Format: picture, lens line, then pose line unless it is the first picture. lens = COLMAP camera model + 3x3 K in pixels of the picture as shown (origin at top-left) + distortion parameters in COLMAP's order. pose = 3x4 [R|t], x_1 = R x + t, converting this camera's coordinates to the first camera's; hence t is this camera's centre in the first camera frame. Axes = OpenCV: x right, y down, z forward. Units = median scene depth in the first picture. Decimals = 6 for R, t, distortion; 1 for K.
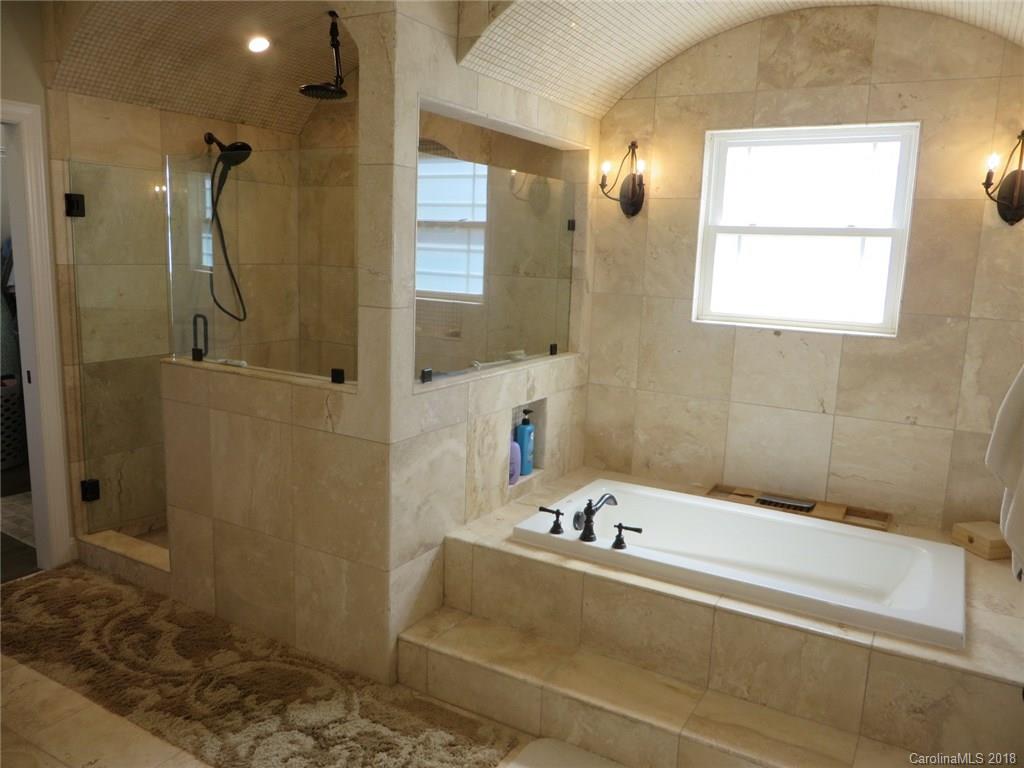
lens RADIAL K [[762.7, 0, 521.9], [0, 762.7, 378.5], [0, 0, 1]] dist [-0.032126, 0.008616]
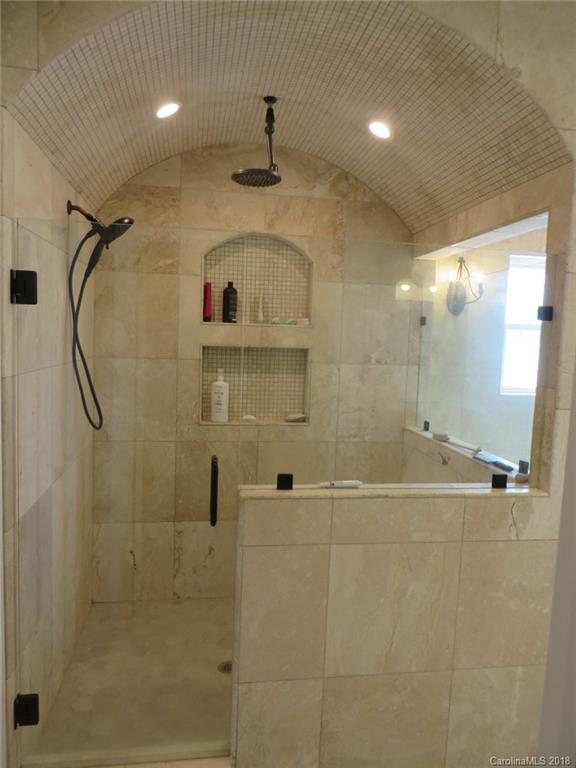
lens RADIAL K [[572.1, 0, 288.0], [0, 572.1, 384.0], [0, 0, 1]] dist [-0.032126, 0.008616]
pose [[0.785846, -0.058967, 0.615604, -0.783812], [0.096100, 0.994995, -0.027368, -0.116309], [-0.610910, 0.080666, 0.787580, 0.507296]]
